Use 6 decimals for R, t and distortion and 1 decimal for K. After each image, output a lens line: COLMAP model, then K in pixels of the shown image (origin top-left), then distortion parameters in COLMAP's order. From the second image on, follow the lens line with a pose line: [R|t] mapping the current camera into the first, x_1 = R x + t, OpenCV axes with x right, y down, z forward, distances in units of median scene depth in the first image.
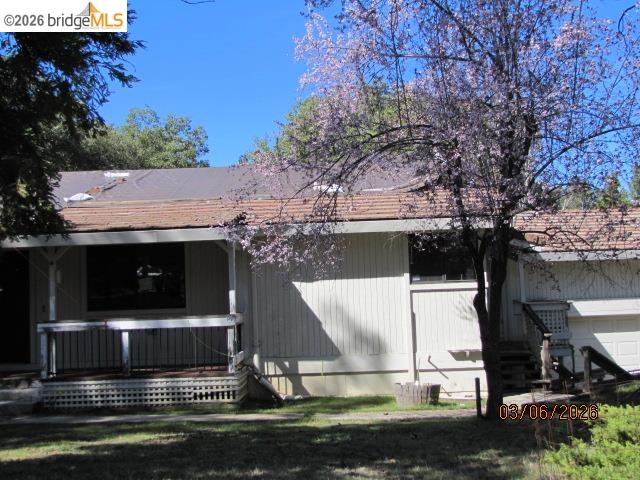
lens RADIAL K [[823.8, 0, 320.0], [0, 823.8, 240.0], [0, 0, 1]] dist [-0.042258, 0.293179]
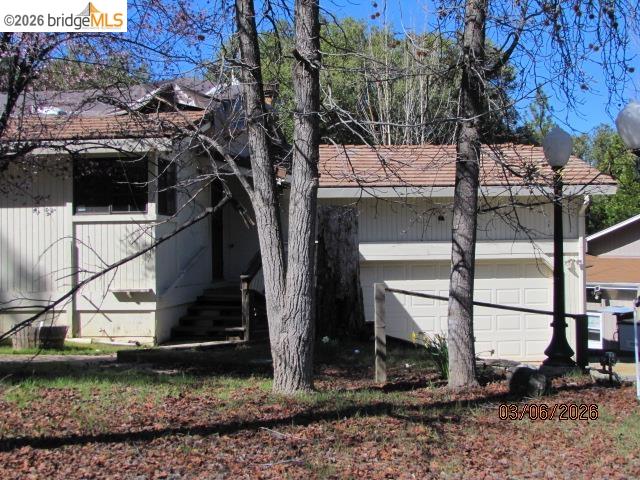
lens RADIAL K [[823.8, 0, 320.0], [0, 823.8, 240.0], [0, 0, 1]] dist [-0.042258, 0.293179]
pose [[0.993215, 0.022664, -0.114065, 0.509265], [-0.016054, 0.998156, 0.058534, 0.025779], [0.115181, -0.056305, 0.991747, 0.153552]]
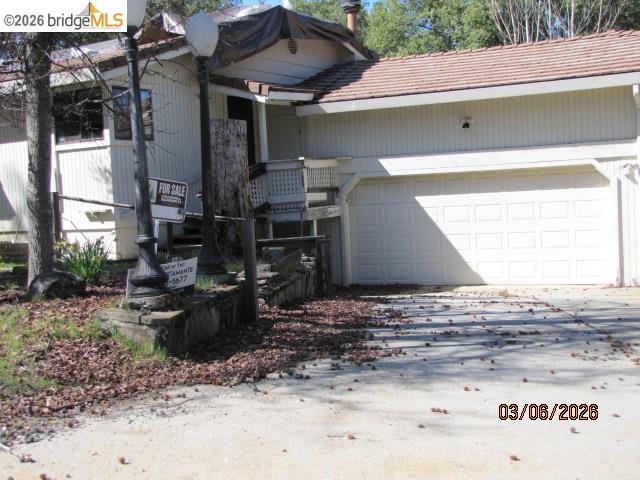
lens RADIAL K [[823.8, 0, 320.0], [0, 823.8, 240.0], [0, 0, 1]] dist [-0.042258, 0.293179]
pose [[0.851574, 0.022476, -0.523752, 0.964645], [0.056046, 0.989451, 0.133587, 0.055951], [0.521229, -0.143114, 0.841331, 0.333144]]
